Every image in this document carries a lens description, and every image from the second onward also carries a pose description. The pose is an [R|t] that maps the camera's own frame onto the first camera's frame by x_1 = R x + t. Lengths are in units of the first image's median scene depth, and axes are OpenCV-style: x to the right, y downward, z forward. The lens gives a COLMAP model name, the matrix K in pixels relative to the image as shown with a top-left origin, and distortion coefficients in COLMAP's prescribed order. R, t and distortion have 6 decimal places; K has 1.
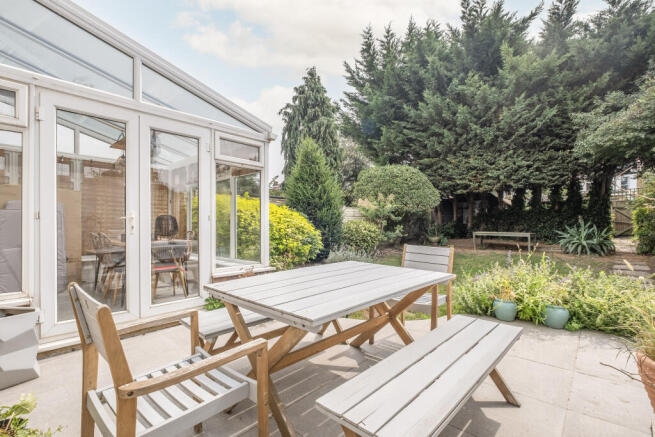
lens RADIAL K [[287.0, 0, 314.6], [0, 287.0, 224.8], [0, 0, 1]] dist [0.000610, -0.000497]
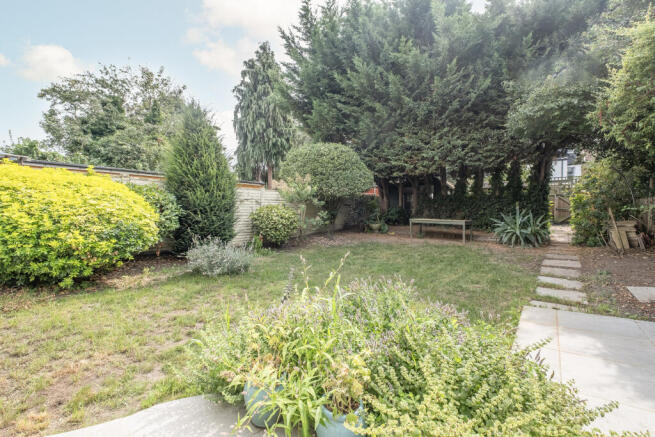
lens RADIAL K [[287.0, 0, 309.0], [0, 287.0, 214.3], [0, 0, 1]] dist [0.000610, -0.000497]
pose [[0.996205, 0.006890, 0.086761, 0.170073], [-0.008364, 0.999827, 0.016636, -0.002086], [-0.086632, -0.017299, 0.996090, 0.132957]]
